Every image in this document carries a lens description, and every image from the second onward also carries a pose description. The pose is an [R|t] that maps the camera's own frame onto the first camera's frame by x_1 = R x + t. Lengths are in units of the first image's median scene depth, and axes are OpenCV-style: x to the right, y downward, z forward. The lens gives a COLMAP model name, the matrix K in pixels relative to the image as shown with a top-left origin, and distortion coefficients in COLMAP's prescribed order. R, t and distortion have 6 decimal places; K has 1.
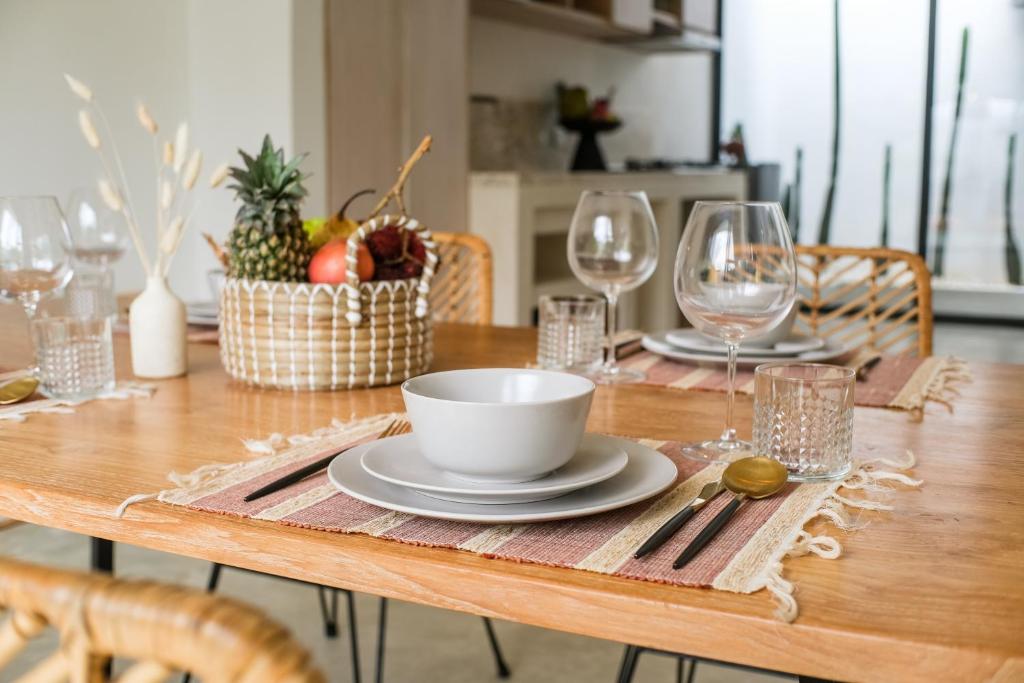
lens RADIAL K [[1143.8, 0, 512.0], [0, 1143.8, 341.5], [0, 0, 1]] dist [-0.078022, -0.001009]
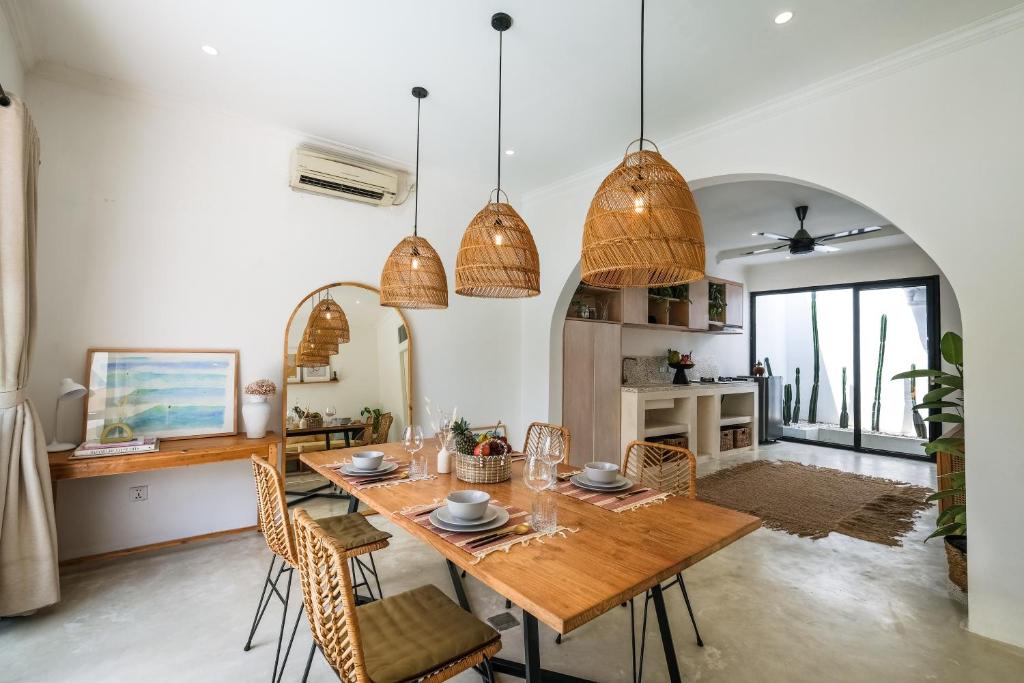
lens RADIAL K [[449.2, 0, 512.6], [0, 449.2, 337.9], [0, 0, 1]] dist [-0.003842, 0.000442]
pose [[0.917412, -0.002686, -0.397930, 0.531131], [-0.074466, 0.981154, -0.178301, -0.170225], [0.390909, 0.193207, 0.899923, -0.383515]]
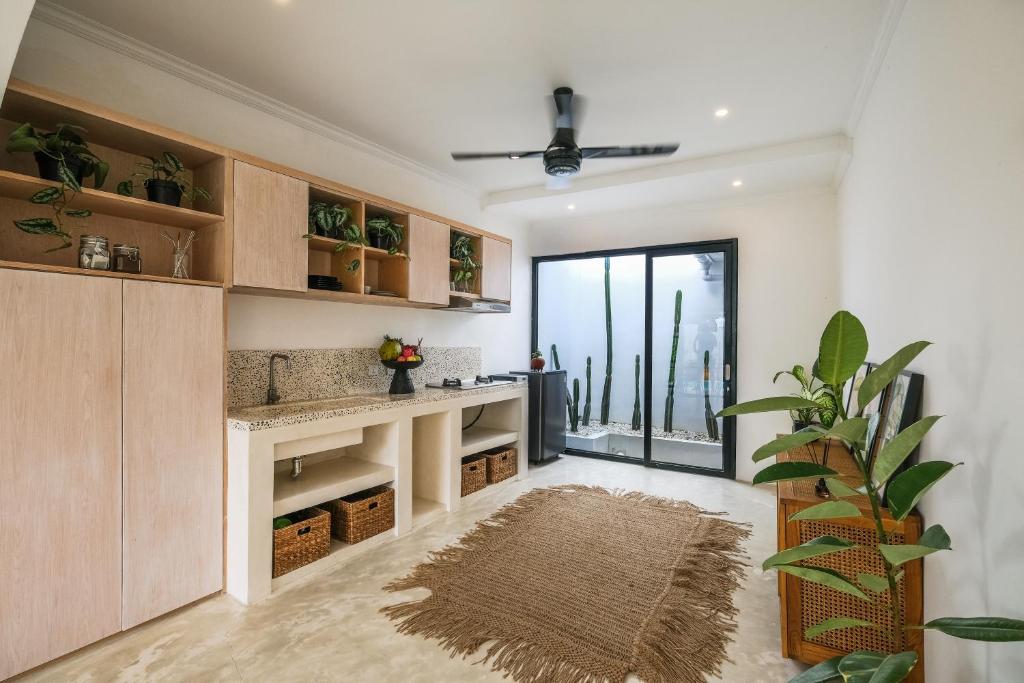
lens RADIAL K [[449.2, 0, 512.6], [0, 449.2, 337.9], [0, 0, 1]] dist [-0.003842, 0.000442]
pose [[0.997273, 0.002391, -0.073764, 1.153192], [-0.013795, 0.987901, -0.154474, -0.558950], [0.072502, 0.155070, 0.985239, 1.675103]]
